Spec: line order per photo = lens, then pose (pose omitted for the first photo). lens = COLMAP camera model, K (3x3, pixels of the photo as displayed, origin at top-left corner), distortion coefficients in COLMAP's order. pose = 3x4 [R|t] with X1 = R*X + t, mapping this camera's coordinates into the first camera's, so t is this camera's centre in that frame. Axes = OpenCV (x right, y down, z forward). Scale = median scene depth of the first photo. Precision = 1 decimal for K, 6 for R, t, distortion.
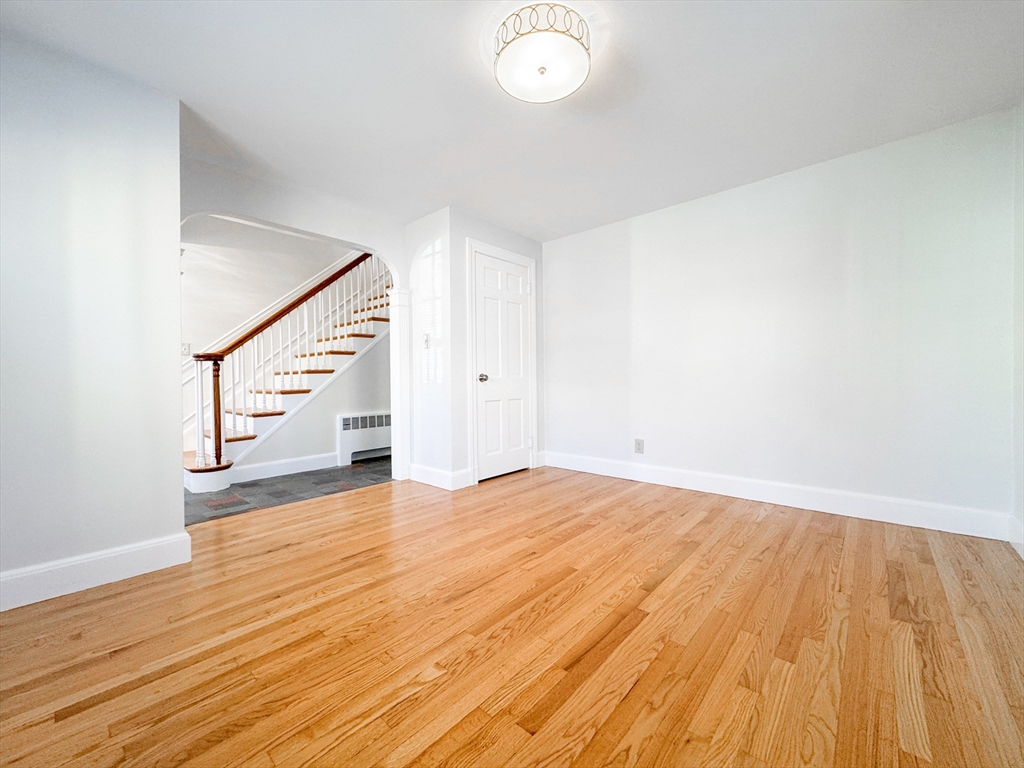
lens RADIAL K [[408.1, 0, 512.0], [0, 408.1, 384.0], [0, 0, 1]] dist [0.000351, 0.000212]
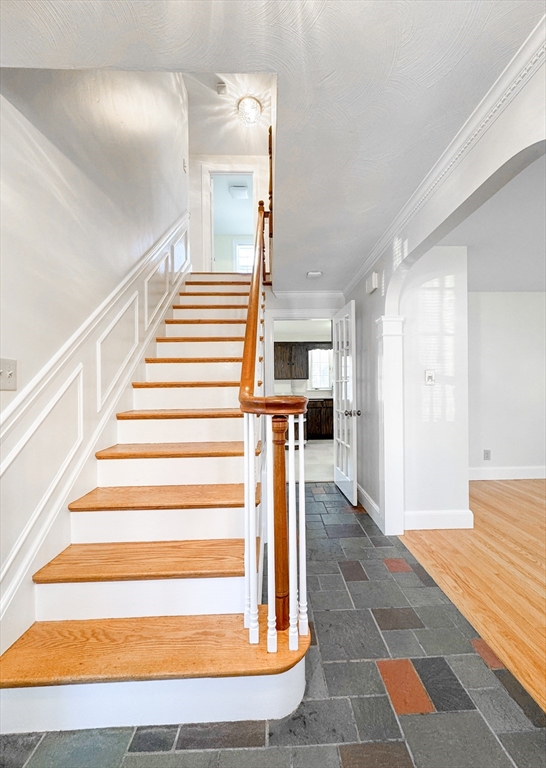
lens RADIAL K [[317.6, 0, 273.0], [0, 317.6, 384.0], [0, 0, 1]] dist [0.000307, 0.000074]
pose [[0.721115, 0.003981, 0.692804, -1.013263], [0.008701, 0.999853, -0.014802, -0.084919], [-0.692760, 0.016702, 0.720974, 0.744585]]
